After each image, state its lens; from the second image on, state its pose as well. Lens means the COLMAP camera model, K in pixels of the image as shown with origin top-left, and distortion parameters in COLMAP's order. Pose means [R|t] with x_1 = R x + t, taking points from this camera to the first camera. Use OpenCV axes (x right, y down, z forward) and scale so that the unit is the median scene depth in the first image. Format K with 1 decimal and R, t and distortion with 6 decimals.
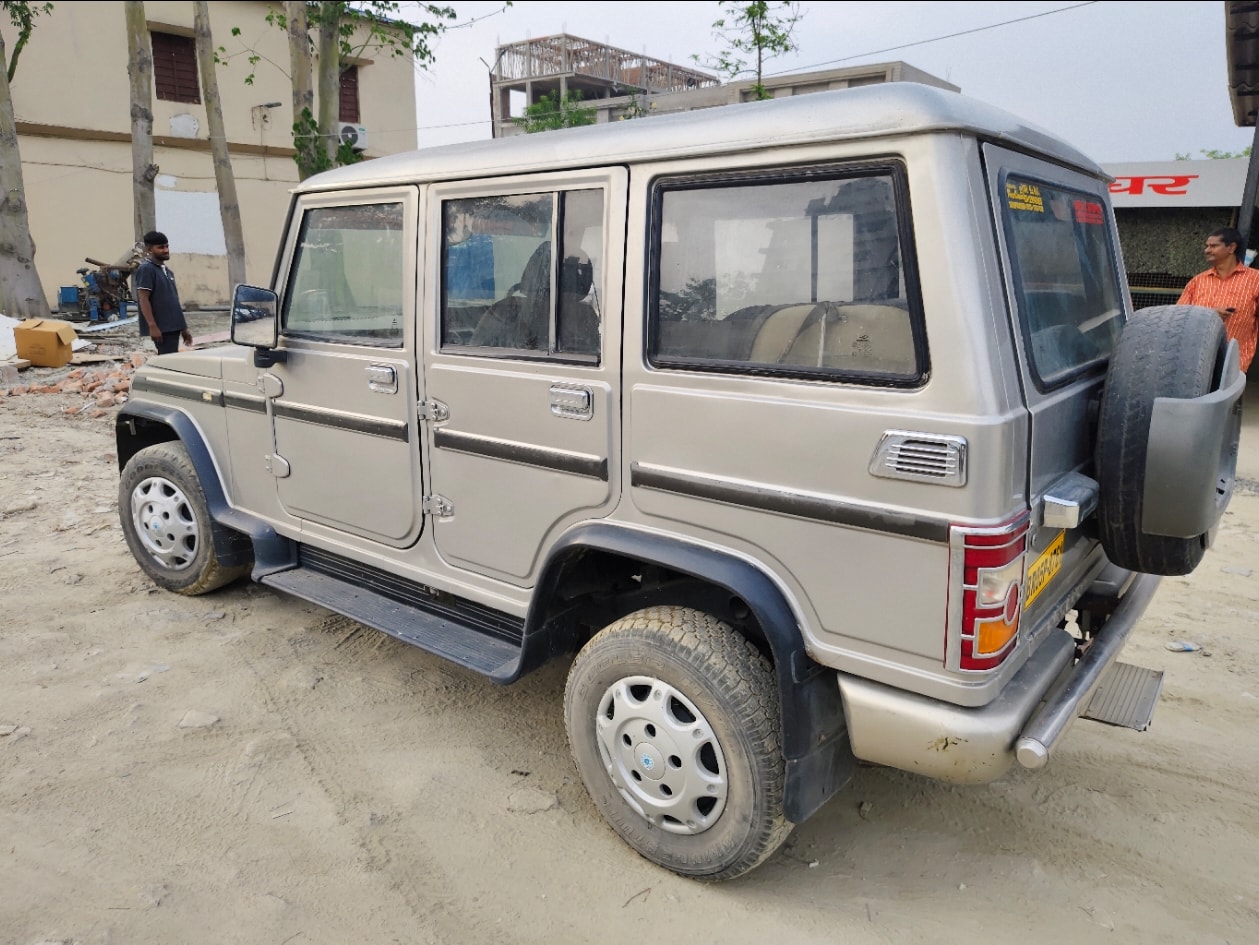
lens RADIAL K [[867.6, 0, 623.0], [0, 867.6, 449.0], [0, 0, 1]] dist [0.019215, -0.000522]
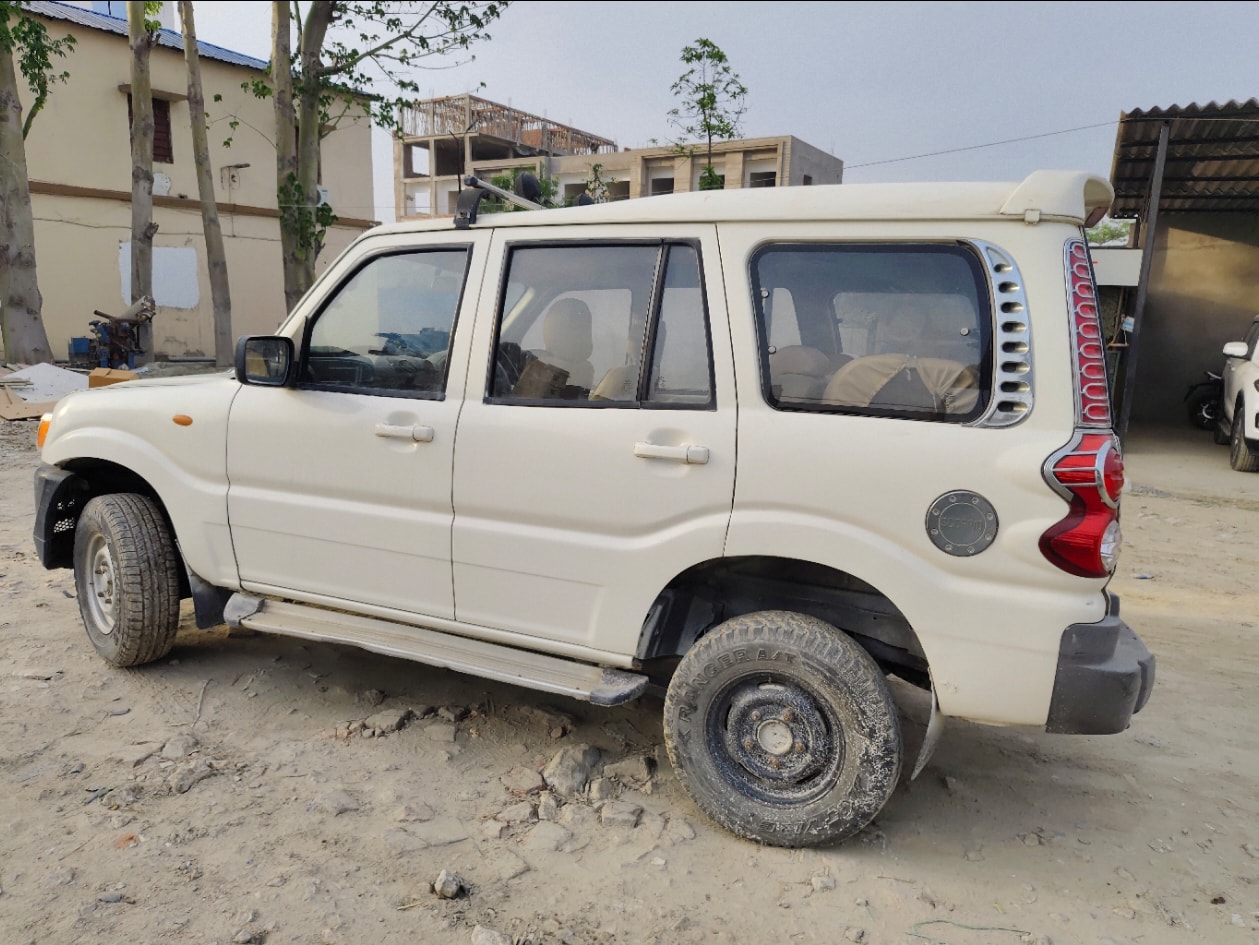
lens RADIAL K [[864.4, 0, 629.5], [0, 864.4, 472.5], [0, 0, 1]] dist [0.010856, -0.000245]
pose [[0.991751, -0.008660, 0.127889, -0.092785], [0.013153, 0.999324, -0.034331, 0.015893], [-0.127505, 0.035730, 0.991194, -0.085934]]
